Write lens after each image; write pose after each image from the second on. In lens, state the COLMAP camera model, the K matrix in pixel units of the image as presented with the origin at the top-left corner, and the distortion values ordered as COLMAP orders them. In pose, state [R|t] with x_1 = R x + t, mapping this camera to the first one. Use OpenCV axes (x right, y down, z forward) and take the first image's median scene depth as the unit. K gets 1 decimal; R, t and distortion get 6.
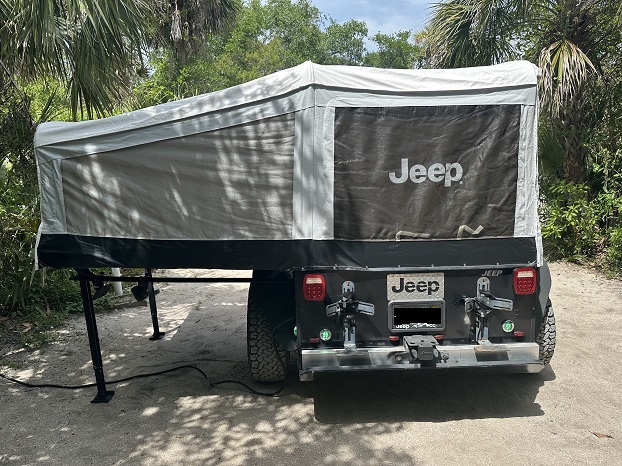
lens RADIAL K [[442.7, 0, 311.0], [0, 442.7, 233.0], [0, 0, 1]] dist [0.081717, -0.099453]
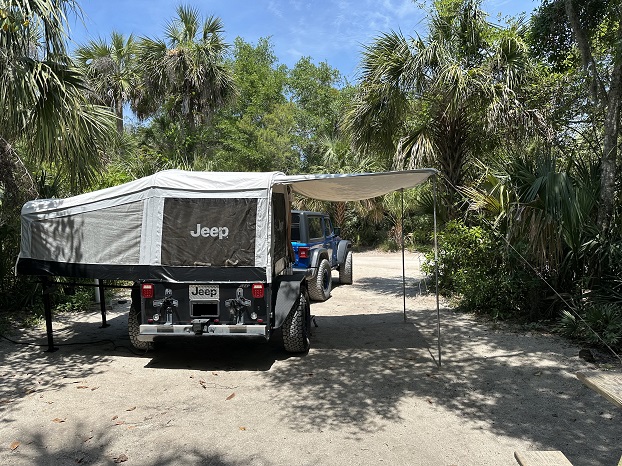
lens RADIAL K [[436.9, 0, 320.9], [0, 436.9, 212.5], [0, 0, 1]] dist [0.075760, -0.096952]
pose [[0.994520, 0.019917, -0.102632, 0.914553], [-0.032041, 0.992512, -0.117871, -0.009461], [0.099516, 0.120513, 0.987711, -0.821074]]
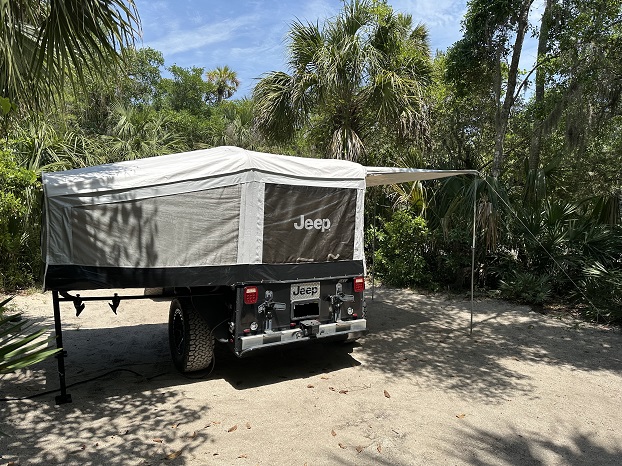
lens RADIAL K [[436.9, 0, 320.9], [0, 436.9, 212.5], [0, 0, 1]] dist [0.075760, -0.096952]
pose [[0.860378, 0.037640, 0.508264, -0.568958], [0.005281, 0.996557, -0.082740, -0.037465], [-0.509629, 0.073872, 0.857217, -0.465798]]
